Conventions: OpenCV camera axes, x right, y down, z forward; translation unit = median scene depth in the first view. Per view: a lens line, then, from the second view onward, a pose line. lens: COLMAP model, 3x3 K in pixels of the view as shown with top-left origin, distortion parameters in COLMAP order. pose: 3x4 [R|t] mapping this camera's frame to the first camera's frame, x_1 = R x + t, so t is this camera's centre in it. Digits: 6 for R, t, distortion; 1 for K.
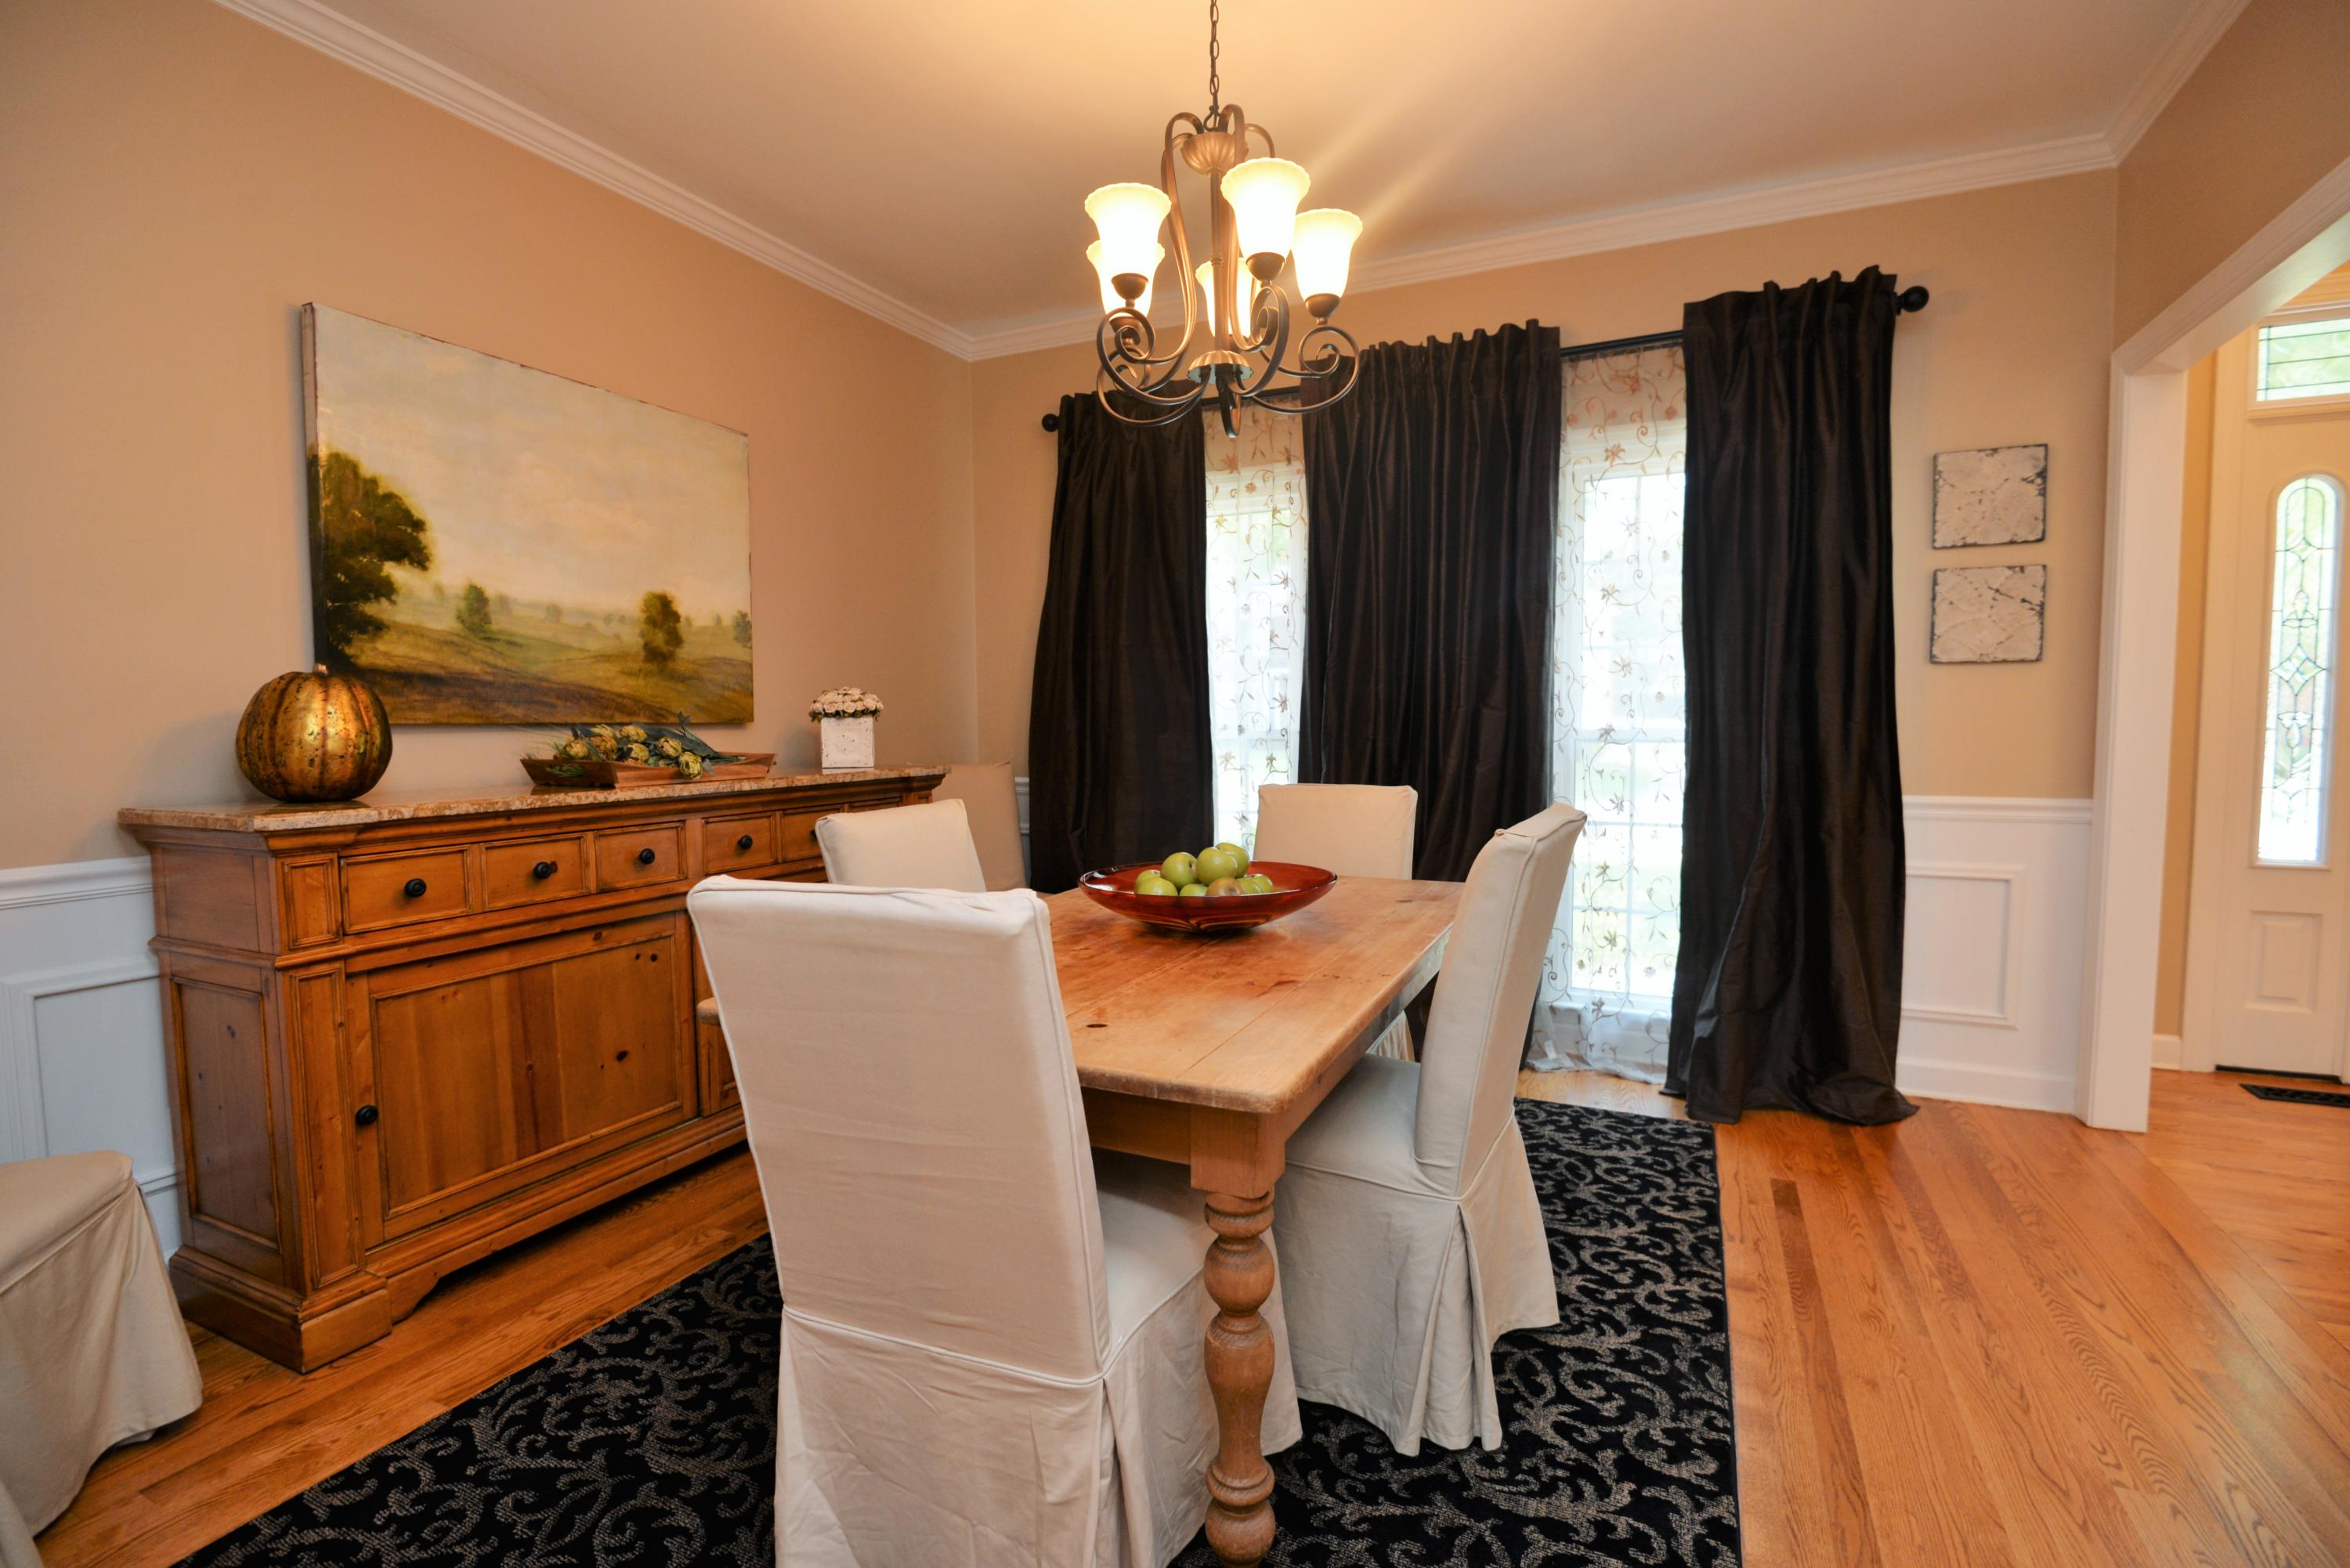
lens RADIAL K [[1073.0, 0, 1181.3], [0, 1073.0, 793.5], [0, 0, 1]] dist [-0.008821, -0.005210]
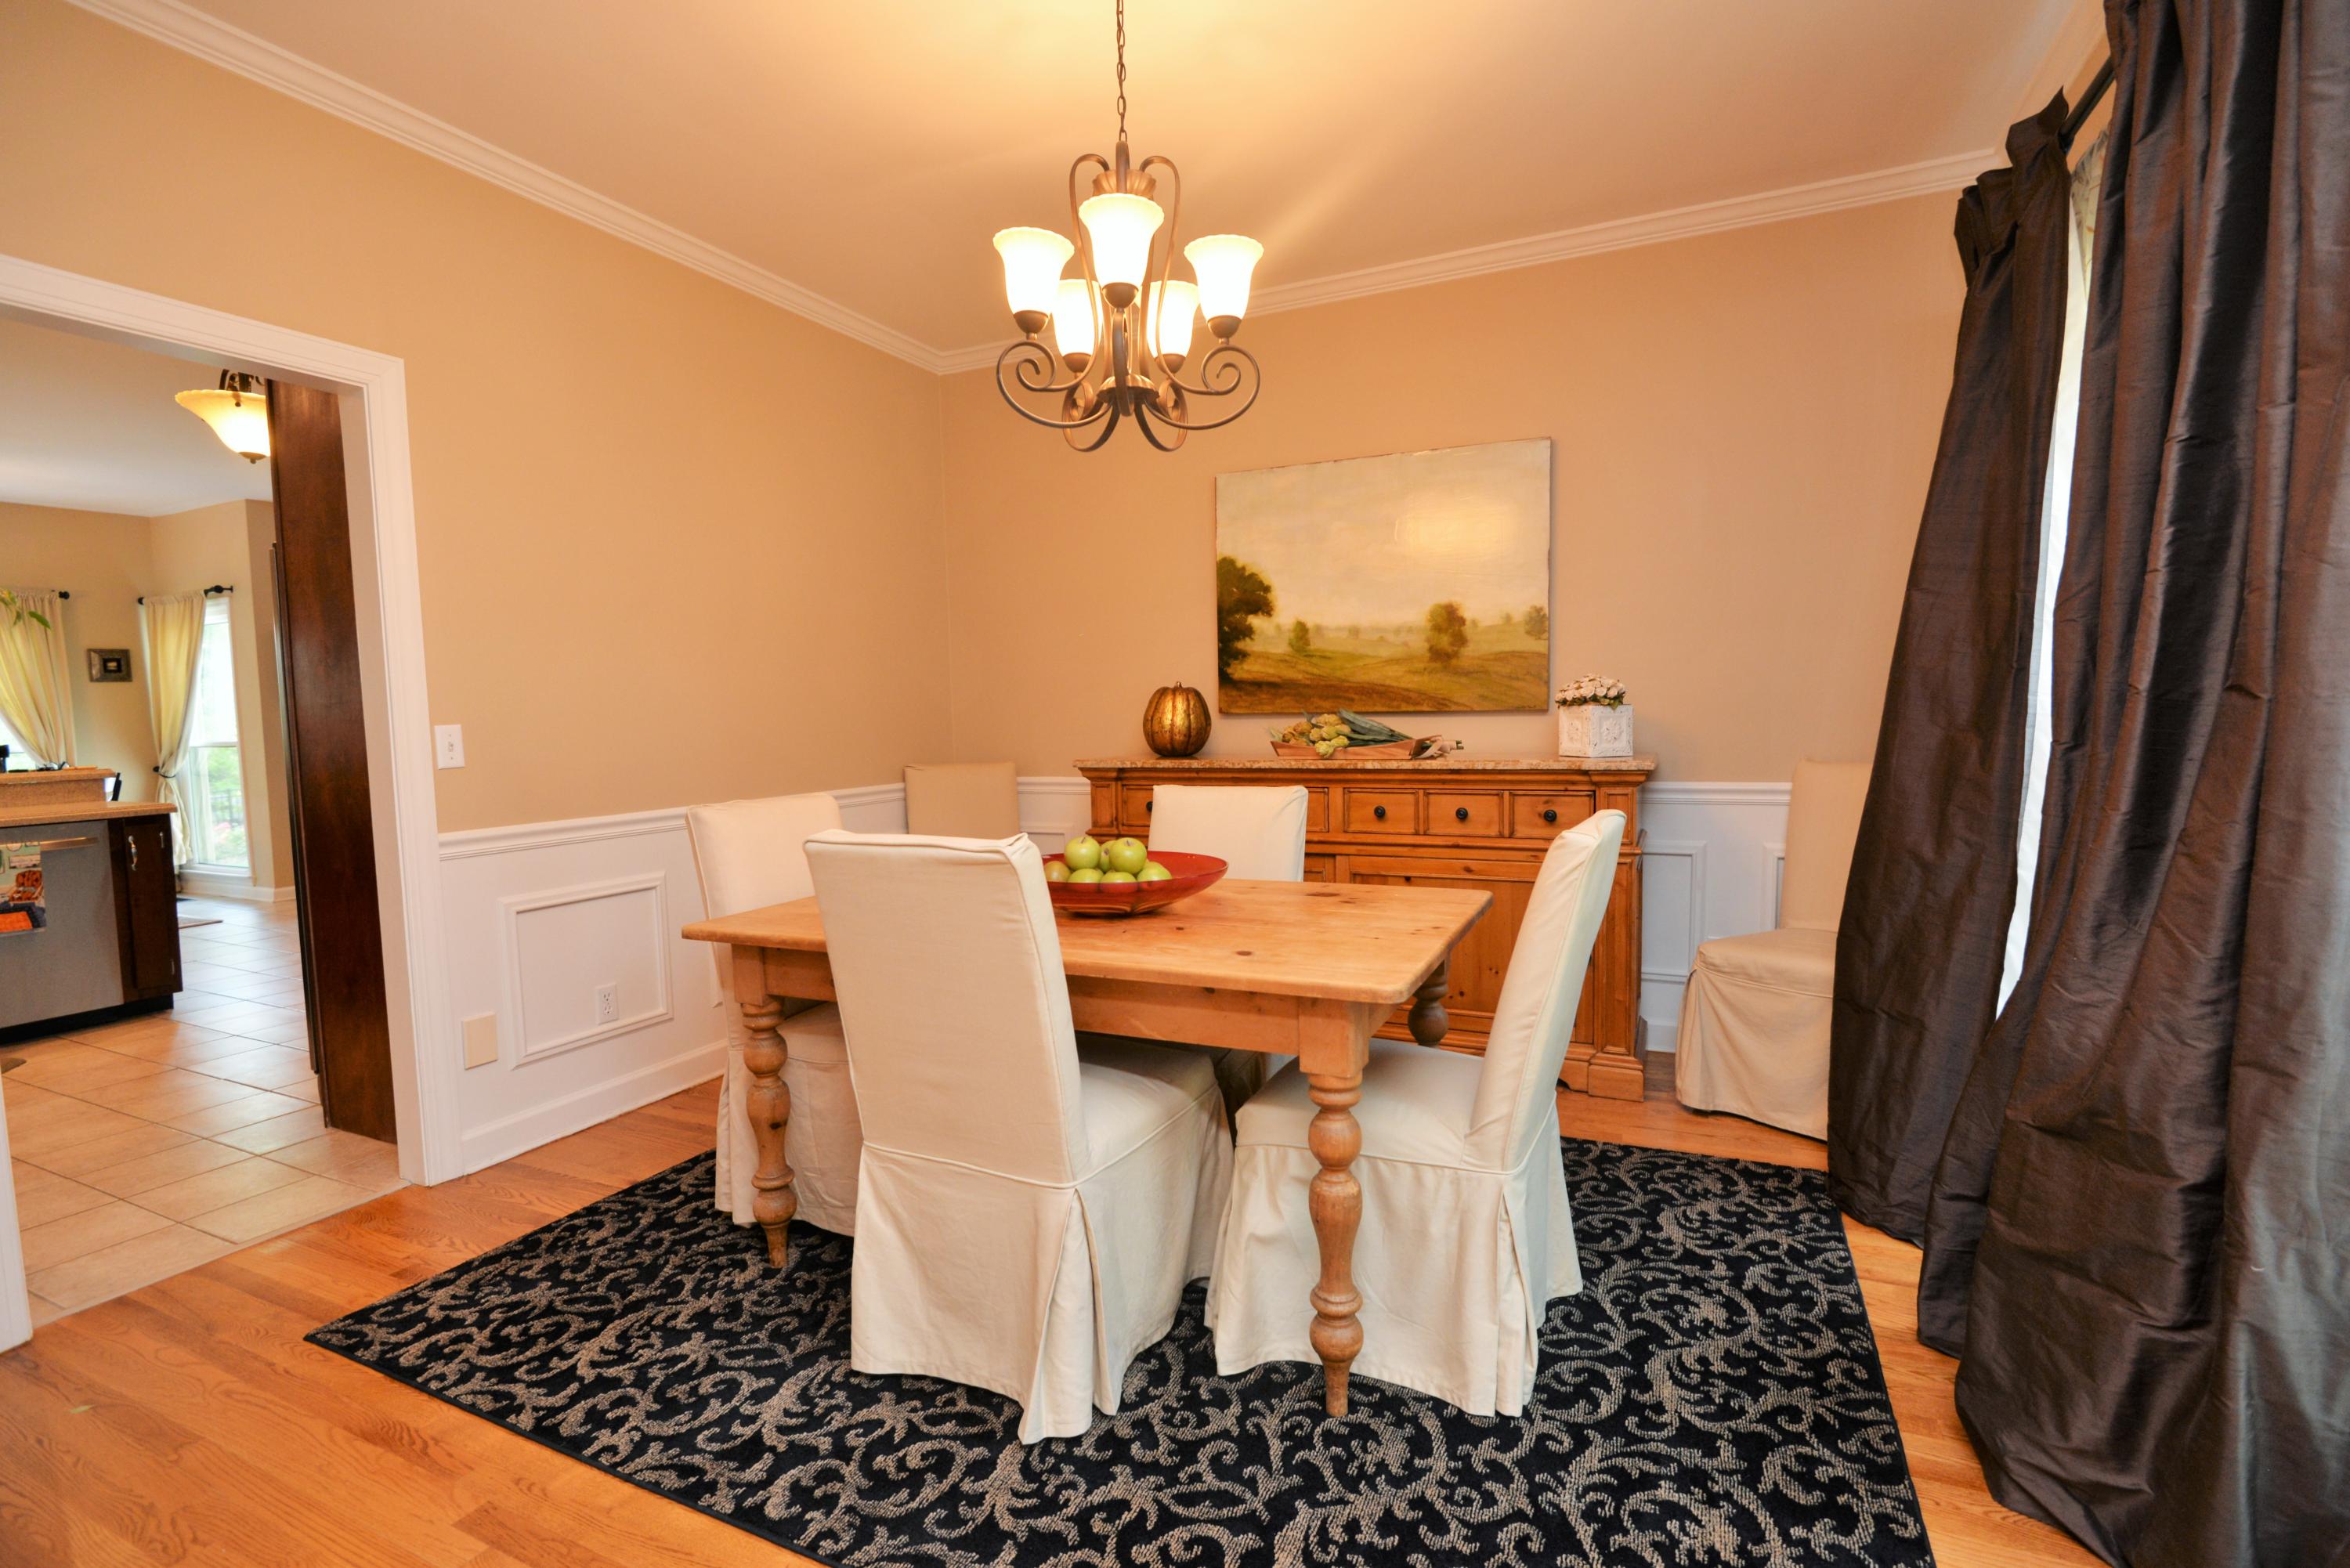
lens RADIAL K [[1073.0, 0, 1177.0], [0, 1073.0, 792.9], [0, 0, 1]] dist [-0.008821, -0.005210]
pose [[0.002491, 0.086773, -0.996225, 0.860070], [-0.049565, 0.995014, 0.086543, -0.074254], [0.998768, 0.049163, 0.006780, 0.811619]]
